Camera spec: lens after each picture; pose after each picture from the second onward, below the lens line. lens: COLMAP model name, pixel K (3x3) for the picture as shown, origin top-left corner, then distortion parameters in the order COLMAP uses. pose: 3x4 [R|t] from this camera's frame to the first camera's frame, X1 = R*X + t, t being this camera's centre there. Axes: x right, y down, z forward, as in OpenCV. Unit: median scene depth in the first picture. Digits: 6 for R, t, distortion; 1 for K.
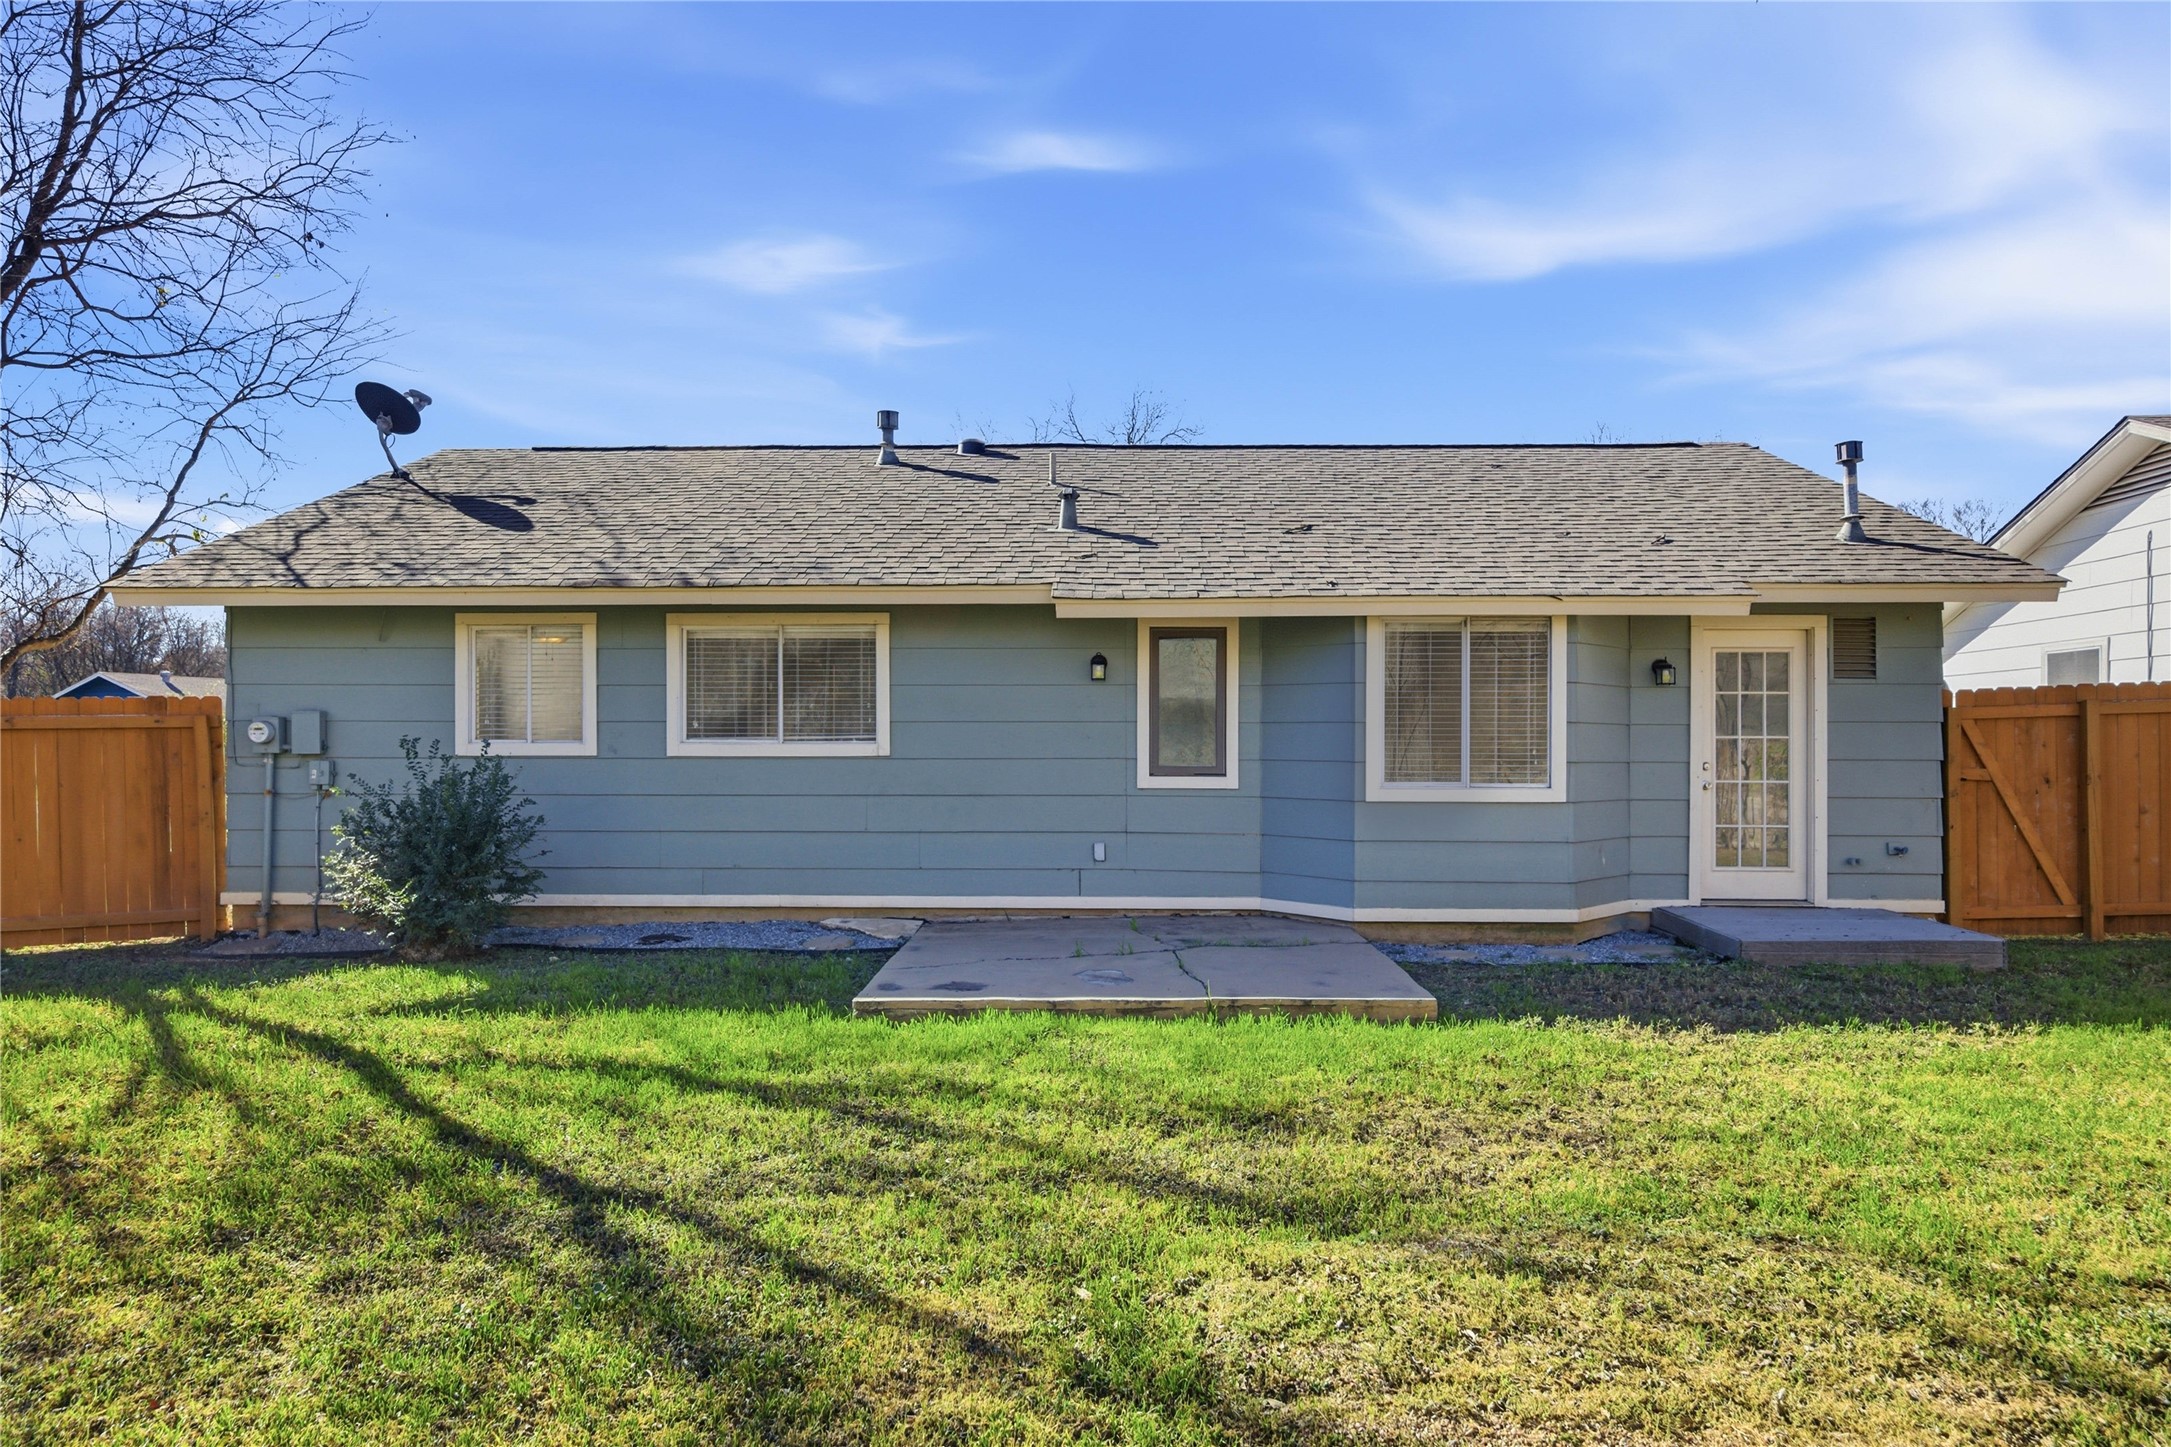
lens RADIAL K [[1370.6, 0, 1085.5], [0, 1370.6, 723.5], [0, 0, 1]] dist [0.004864, 0.000035]
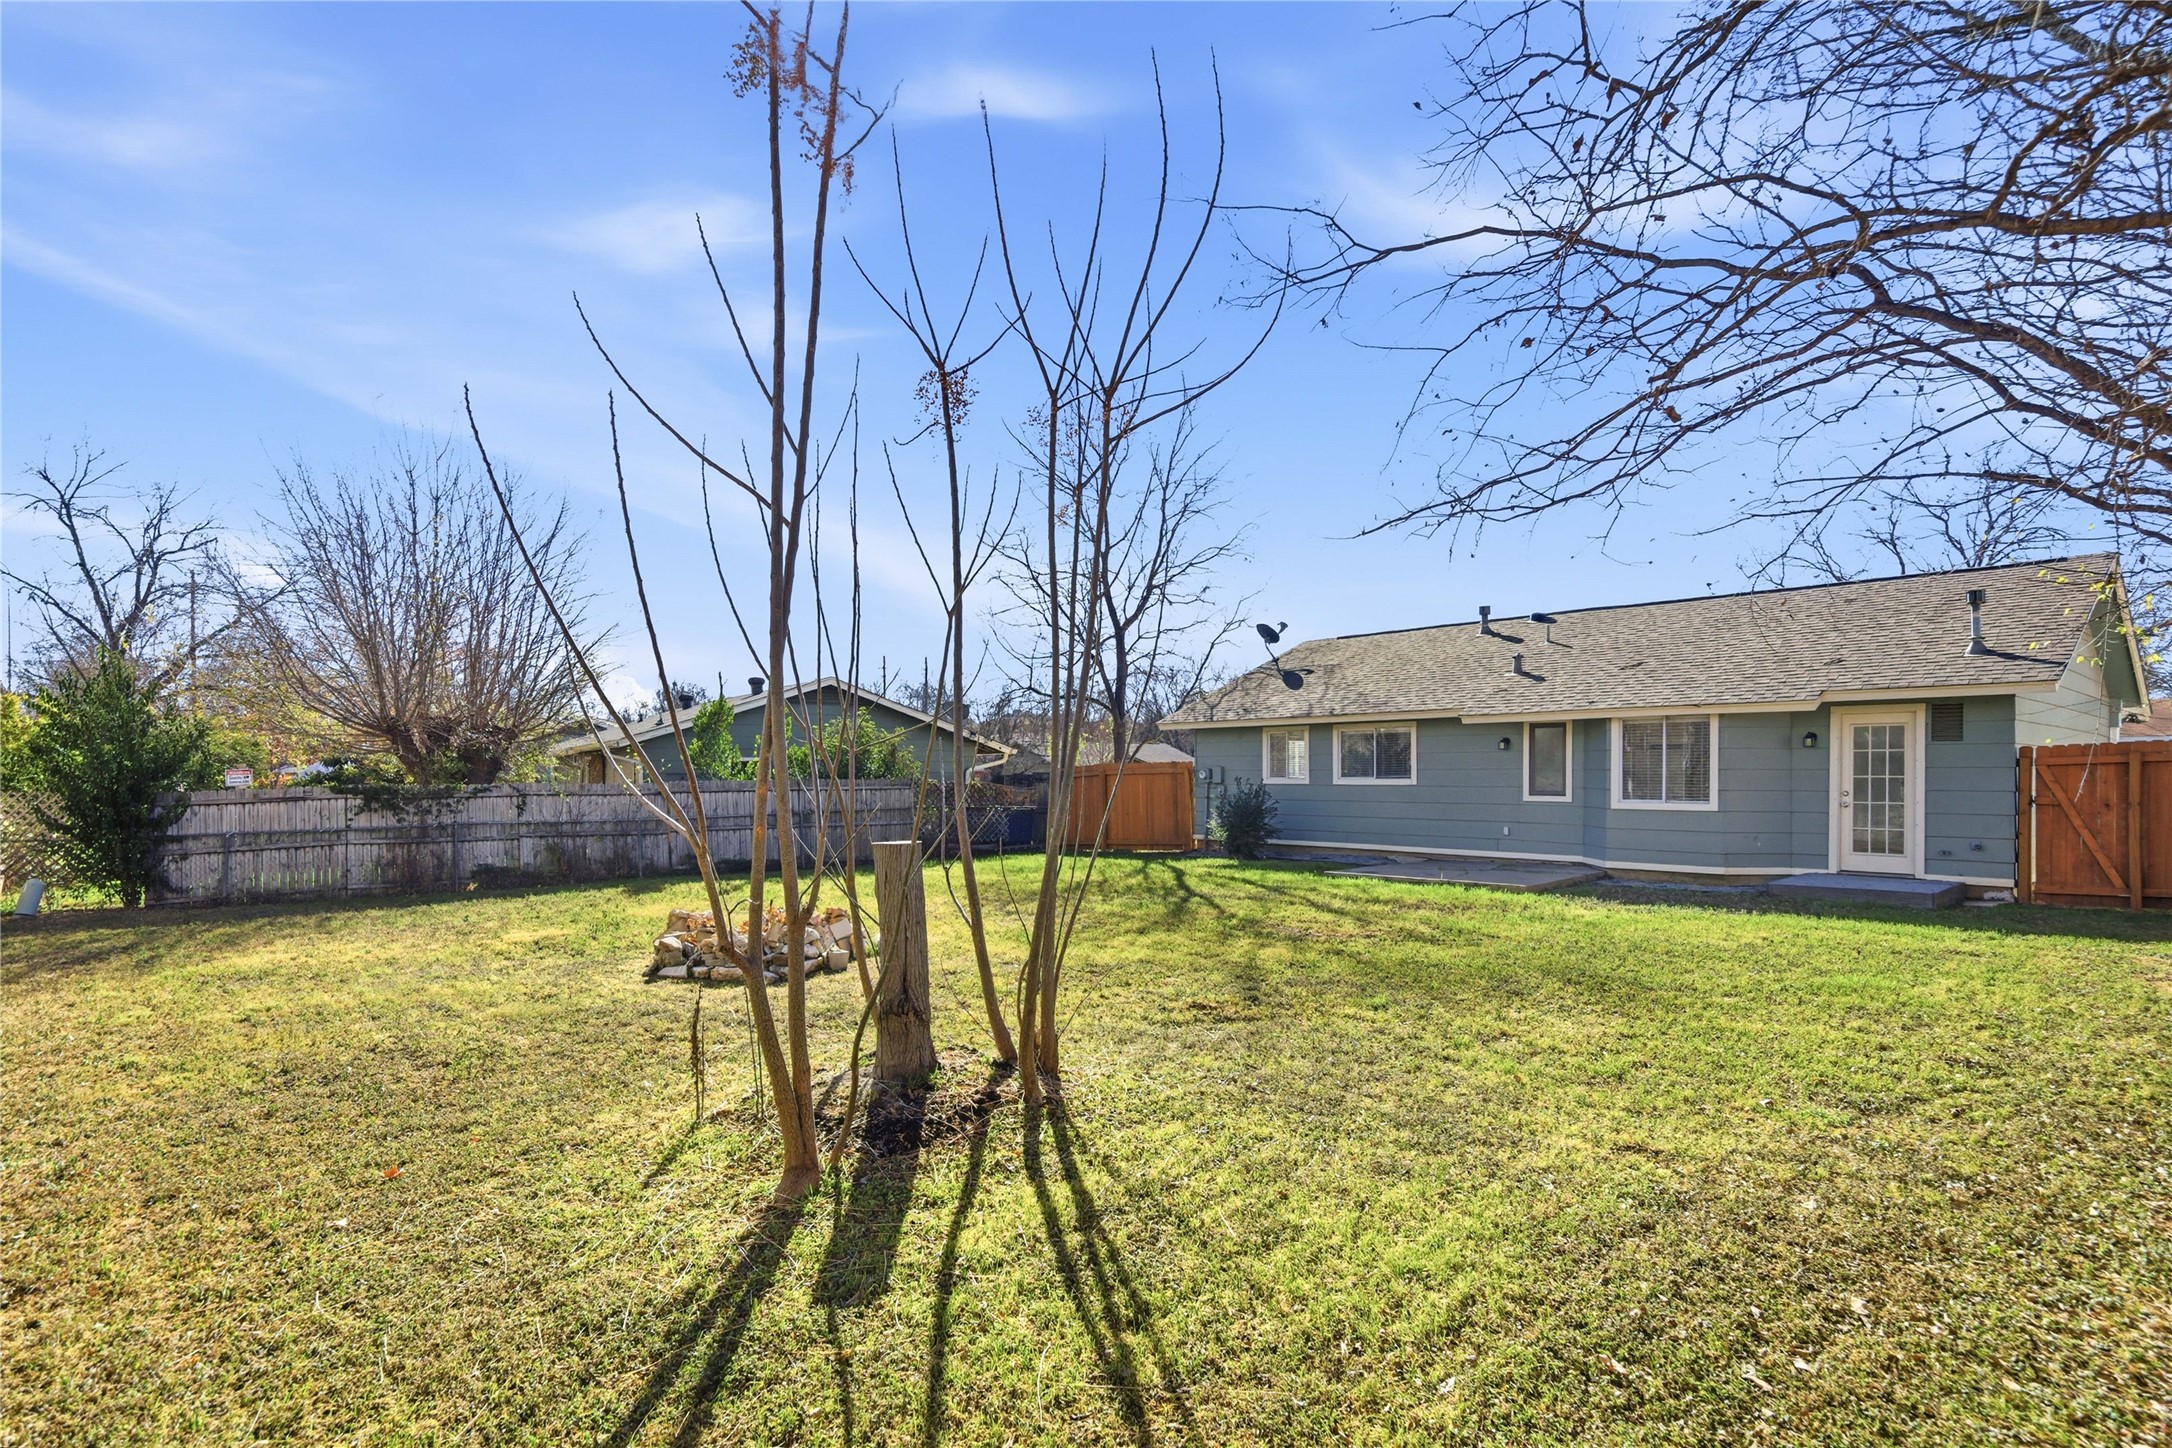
lens RADIAL K [[1066.7, 0, 1086.9], [0, 1066.7, 771.4], [0, 0, 1]] dist [-0.000211, -0.000054]
pose [[0.691473, -0.003920, -0.722392, 0.763811], [0.016683, 0.999805, 0.010544, -0.027133], [0.722210, -0.019342, 0.691403, -0.619225]]
